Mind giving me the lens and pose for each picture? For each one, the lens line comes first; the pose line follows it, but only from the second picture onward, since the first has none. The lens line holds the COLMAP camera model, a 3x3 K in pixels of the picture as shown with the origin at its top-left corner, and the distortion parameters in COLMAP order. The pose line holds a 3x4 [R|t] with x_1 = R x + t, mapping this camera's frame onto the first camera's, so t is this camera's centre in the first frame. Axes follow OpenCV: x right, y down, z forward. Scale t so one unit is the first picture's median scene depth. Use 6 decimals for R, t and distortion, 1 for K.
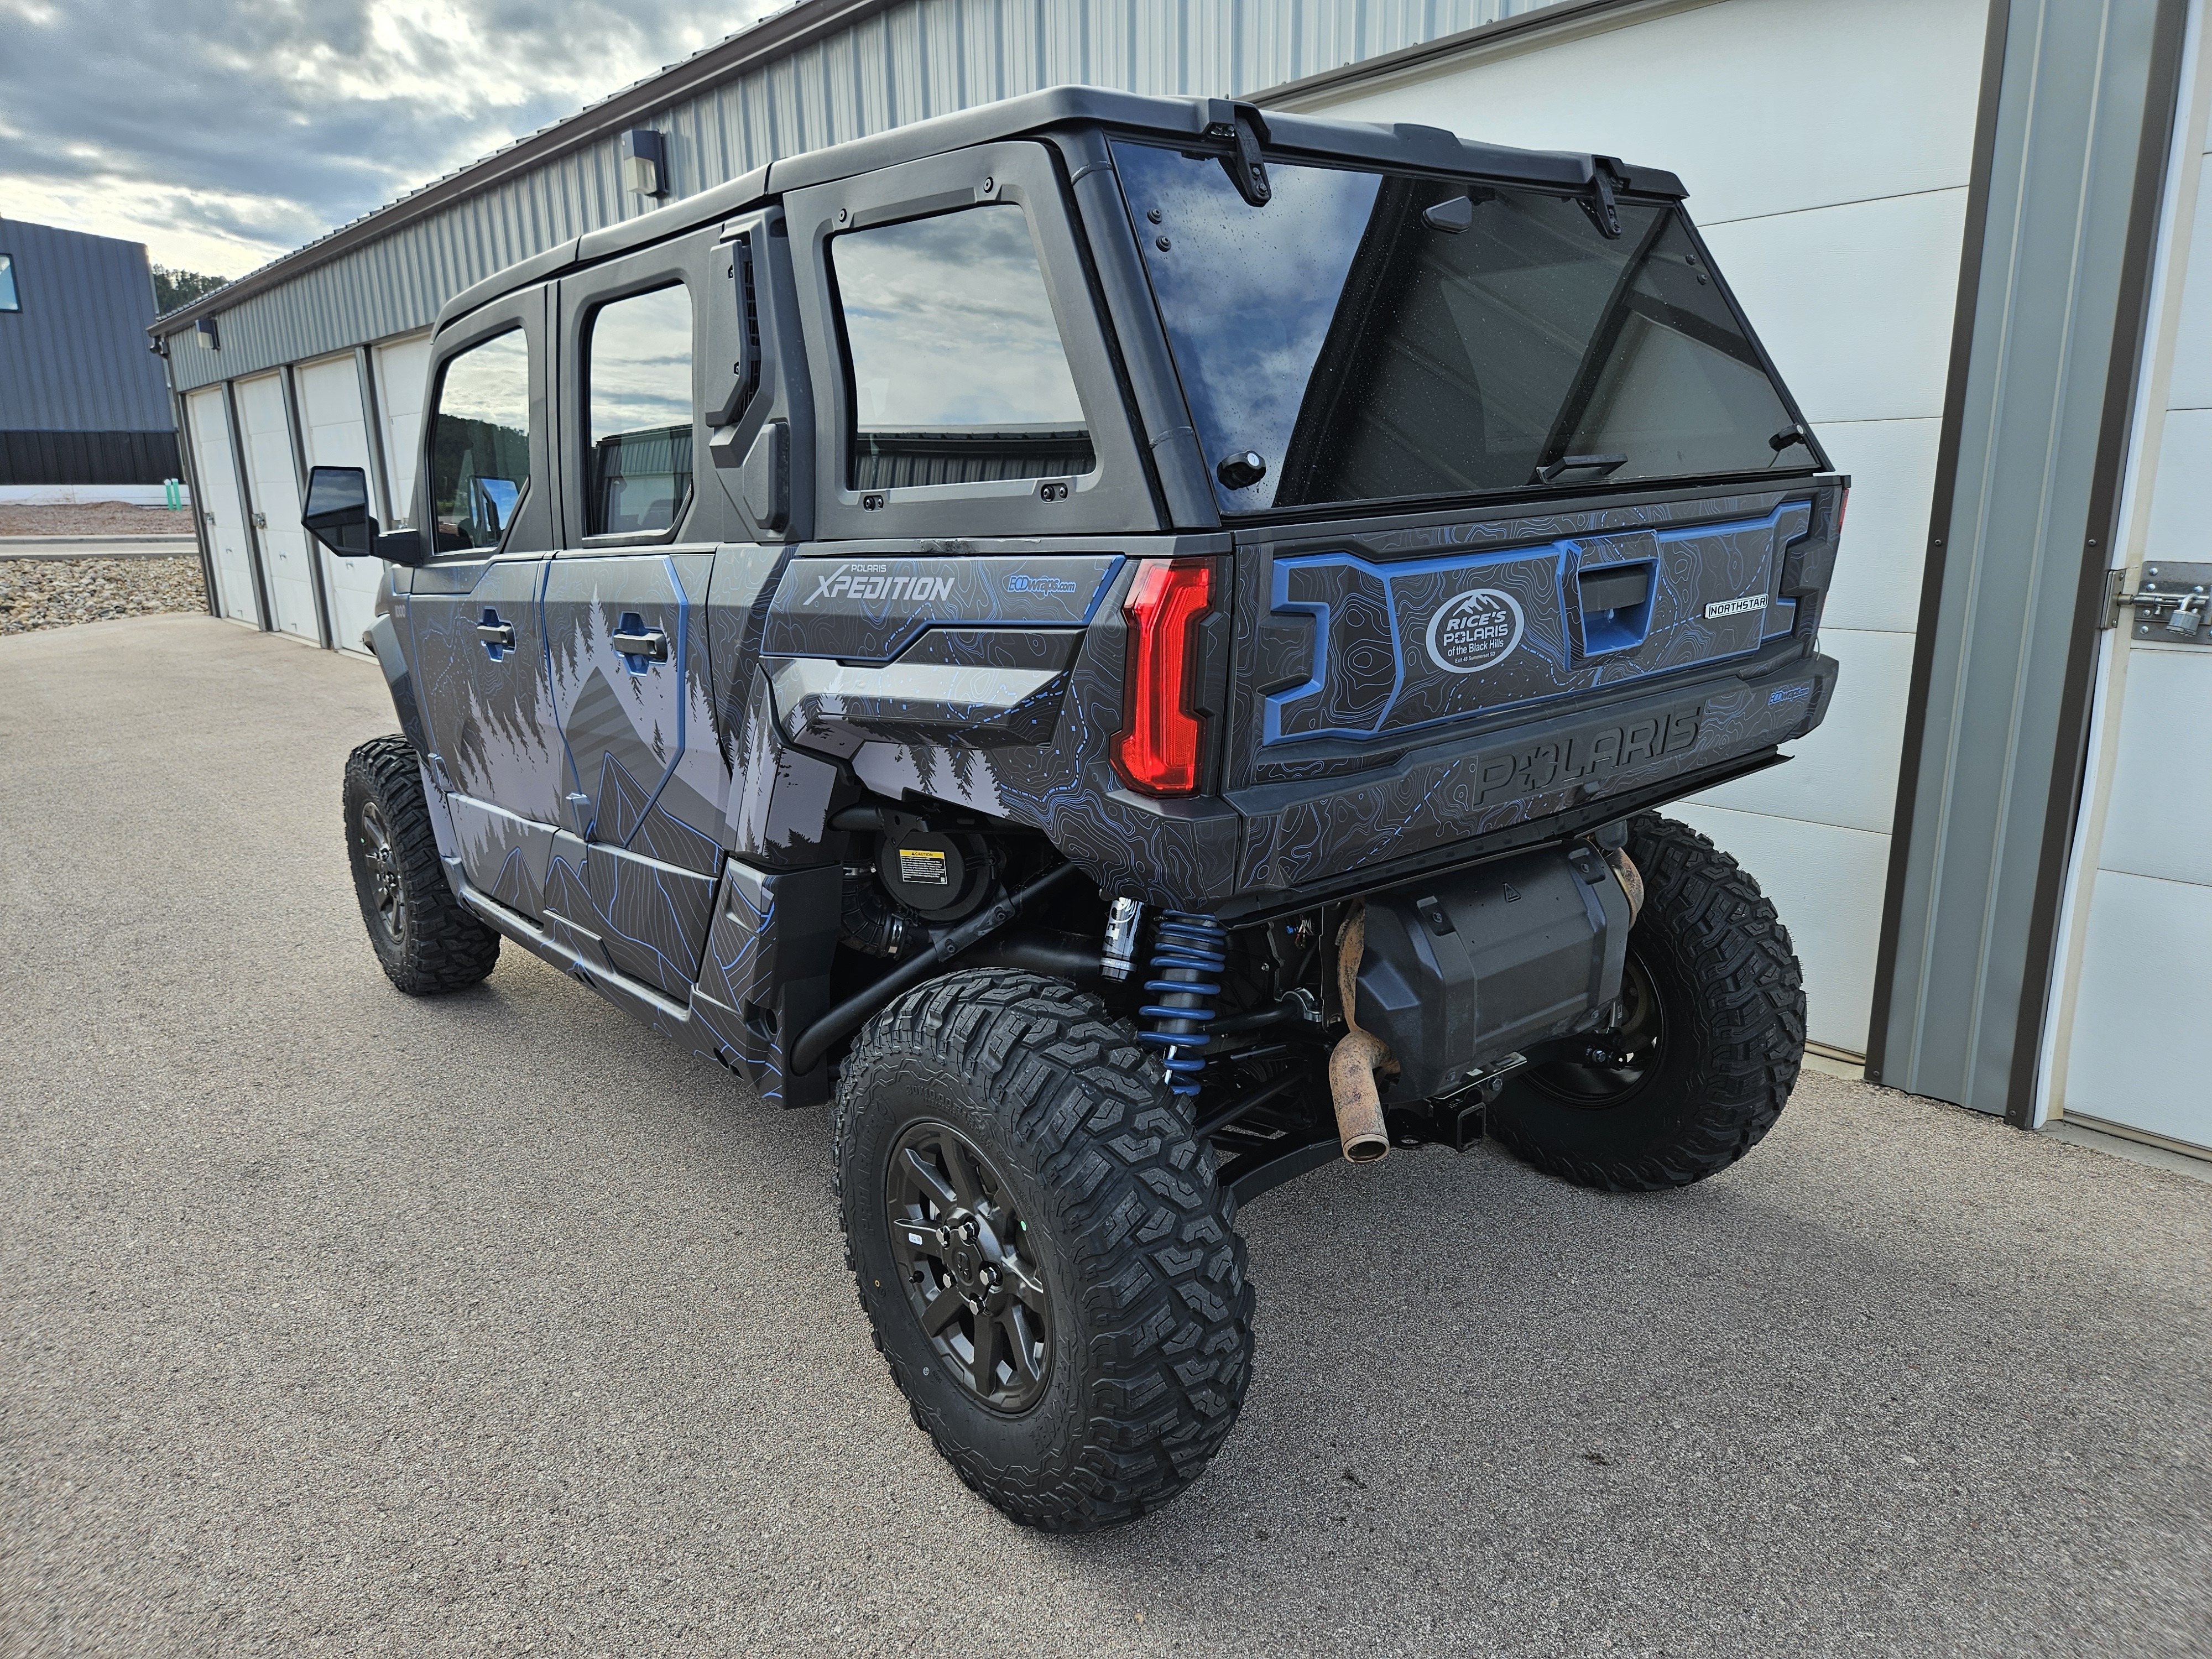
lens RADIAL K [[1510.2, 0, 1106.0], [0, 1510.2, 829.5], [0, 0, 1]] dist [0.027510, -0.066648]
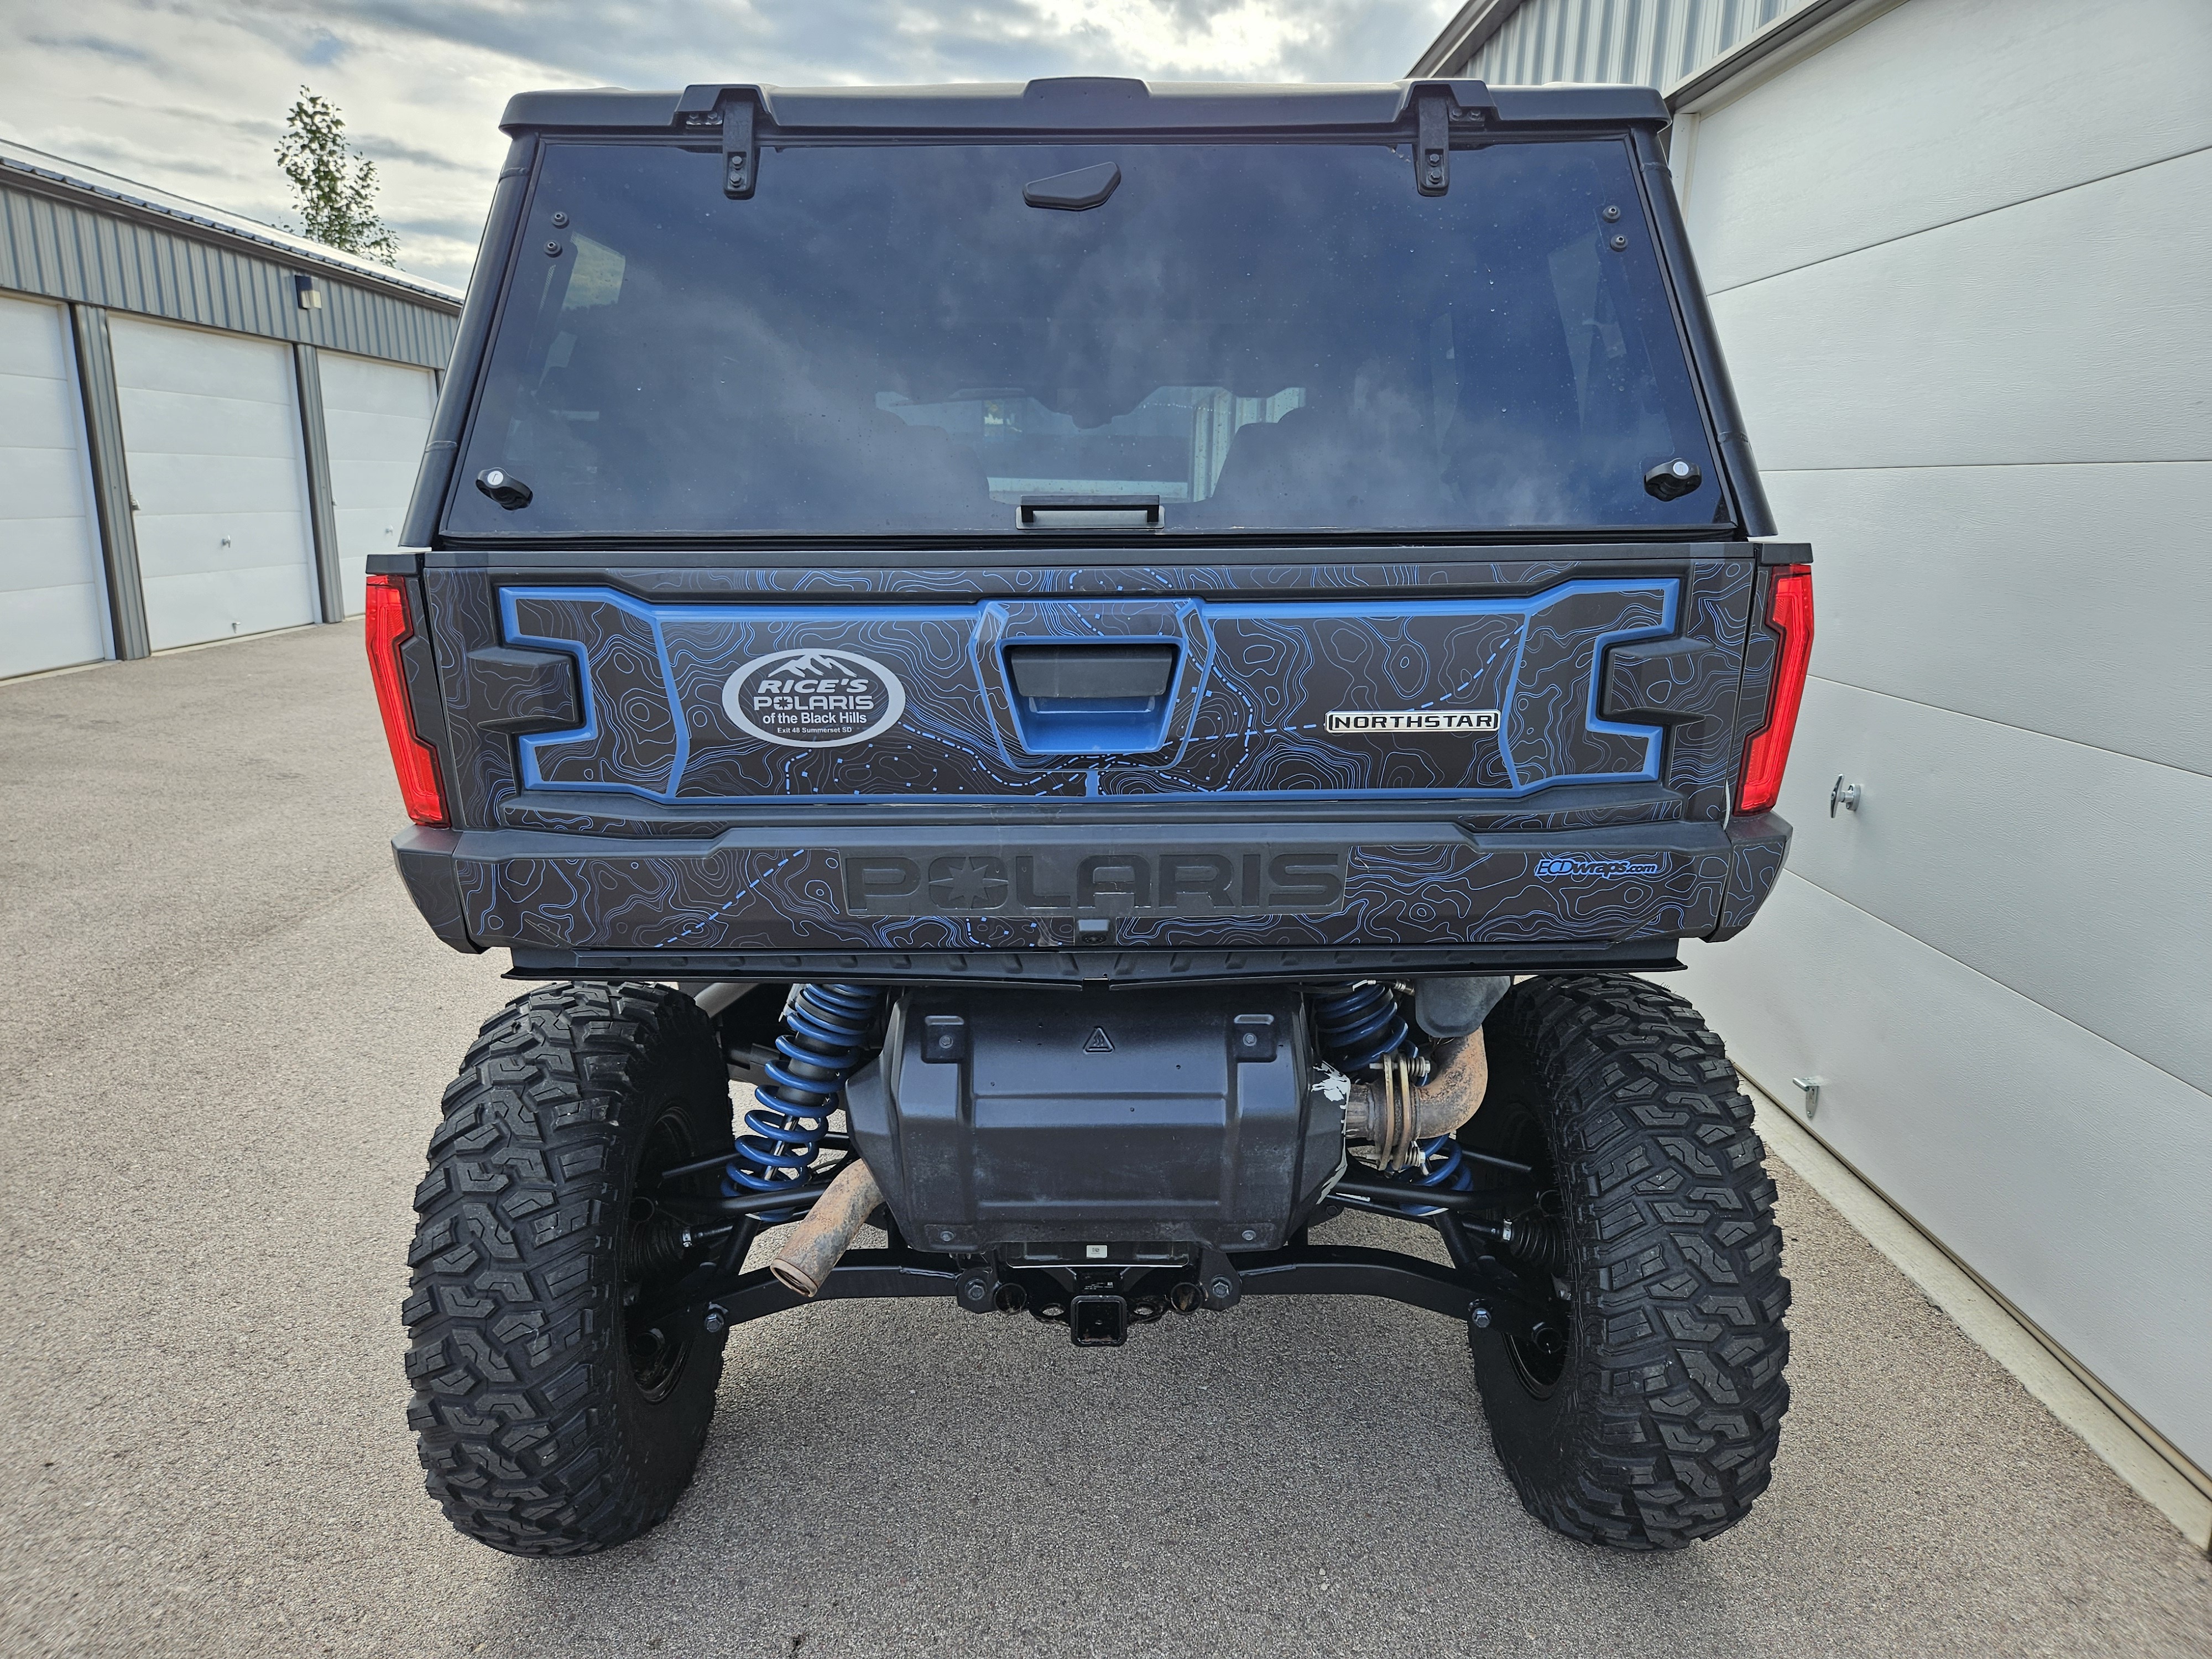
lens RADIAL K [[1485.9, 0, 1103.3], [0, 1485.9, 835.3], [0, 0, 1]] dist [0.059516, -0.060214]
pose [[0.780291, 0.173201, -0.600956, 0.873855], [-0.177026, 0.982757, 0.053386, -0.129676], [0.599840, 0.064728, 0.797497, 0.451192]]
